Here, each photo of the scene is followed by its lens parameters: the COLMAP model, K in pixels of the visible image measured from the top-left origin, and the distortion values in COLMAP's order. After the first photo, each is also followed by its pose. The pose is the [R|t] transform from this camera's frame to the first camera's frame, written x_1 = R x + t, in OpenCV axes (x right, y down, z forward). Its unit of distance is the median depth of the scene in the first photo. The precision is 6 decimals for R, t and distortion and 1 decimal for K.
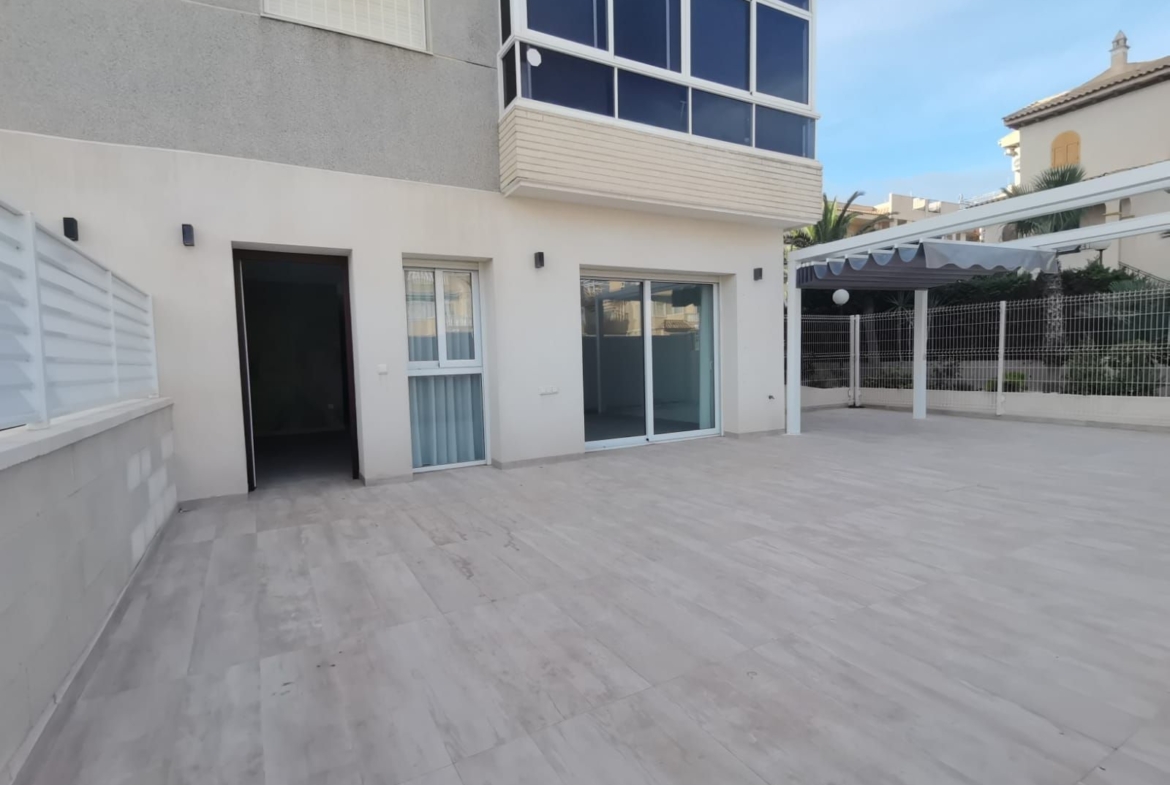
lens RADIAL K [[574.4, 0, 589.1], [0, 574.4, 397.6], [0, 0, 1]] dist [0.055374, -0.036600]
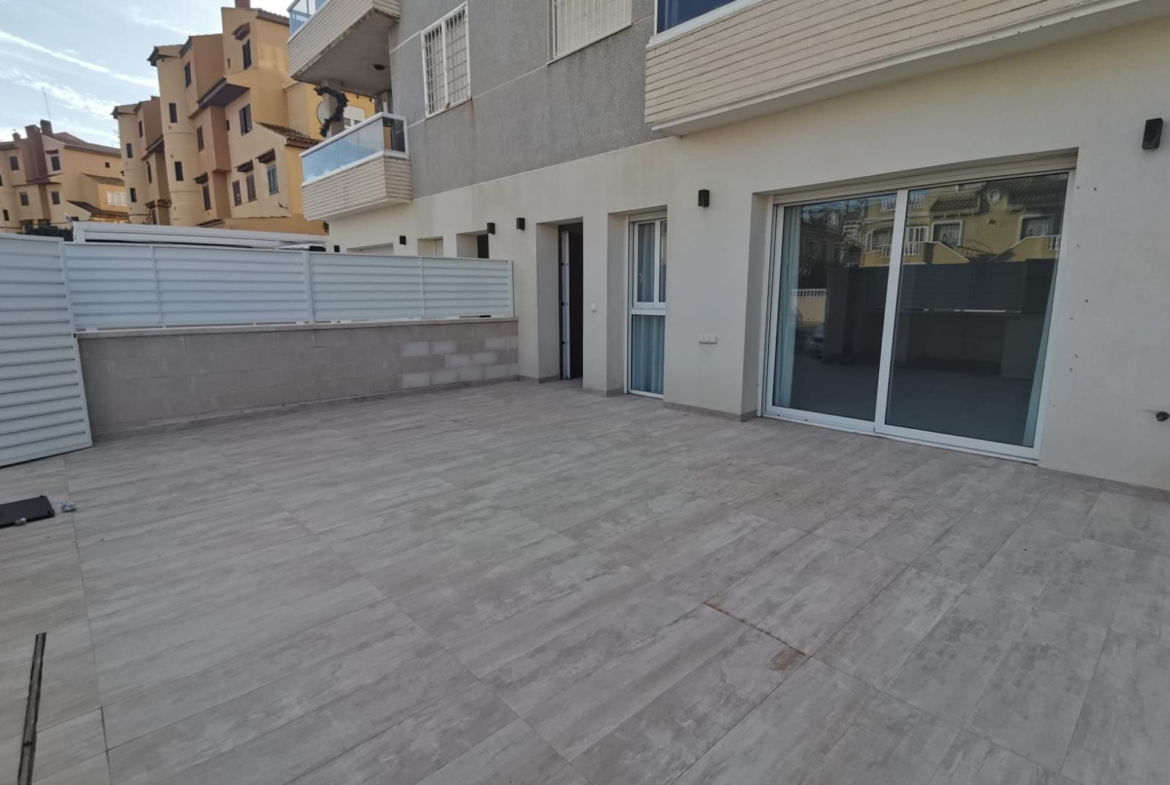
lens RADIAL K [[574.4, 0, 589.1], [0, 574.4, 397.6], [0, 0, 1]] dist [0.055374, -0.036600]
pose [[0.224138, 0.208039, -0.952094, 0.679136], [-0.069432, 0.977876, 0.197327, -0.077707], [0.972081, 0.021878, 0.233624, 0.496491]]
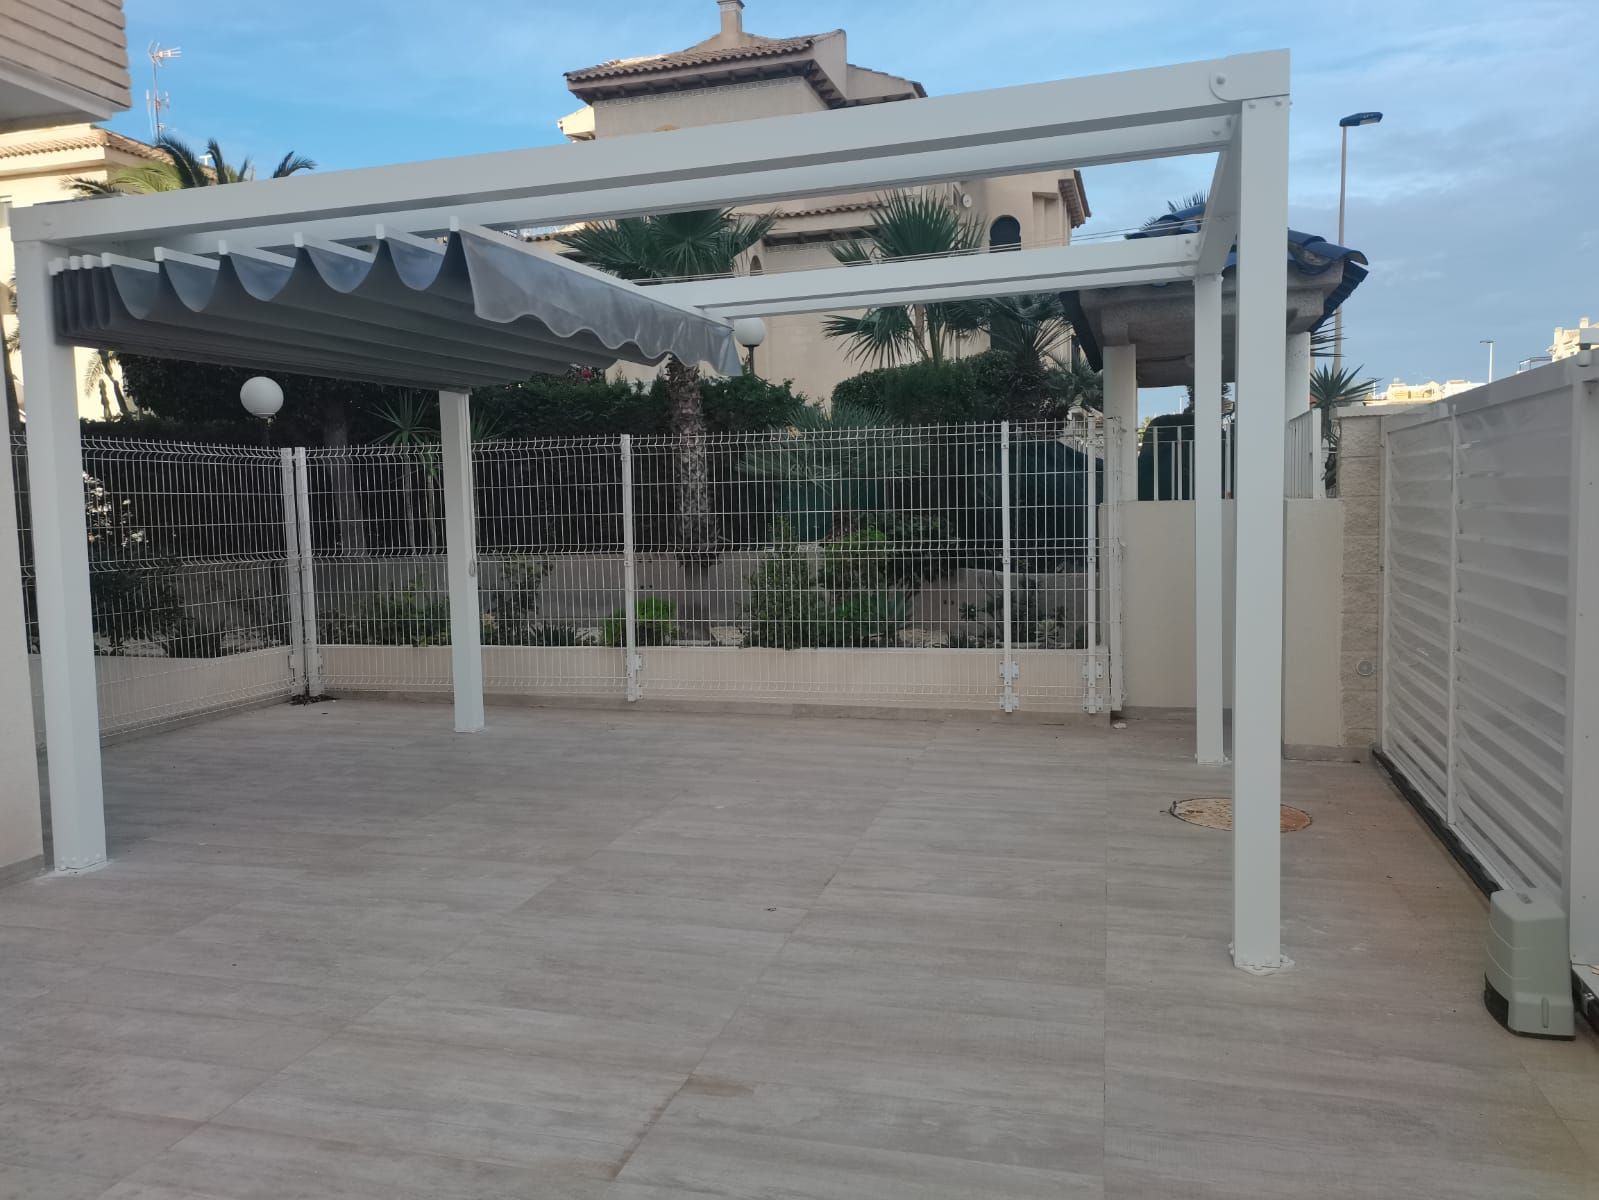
lens RADIAL K [[1217.3, 0, 799.5], [0, 1217.3, 600.0], [0, 0, 1]] dist [0.040717, -0.005145]
pose [[0.698974, -0.044802, 0.713742, 0.193120], [0.053008, 0.998536, 0.010768, -0.058554], [-0.713180, 0.030307, 0.700326, 0.362630]]
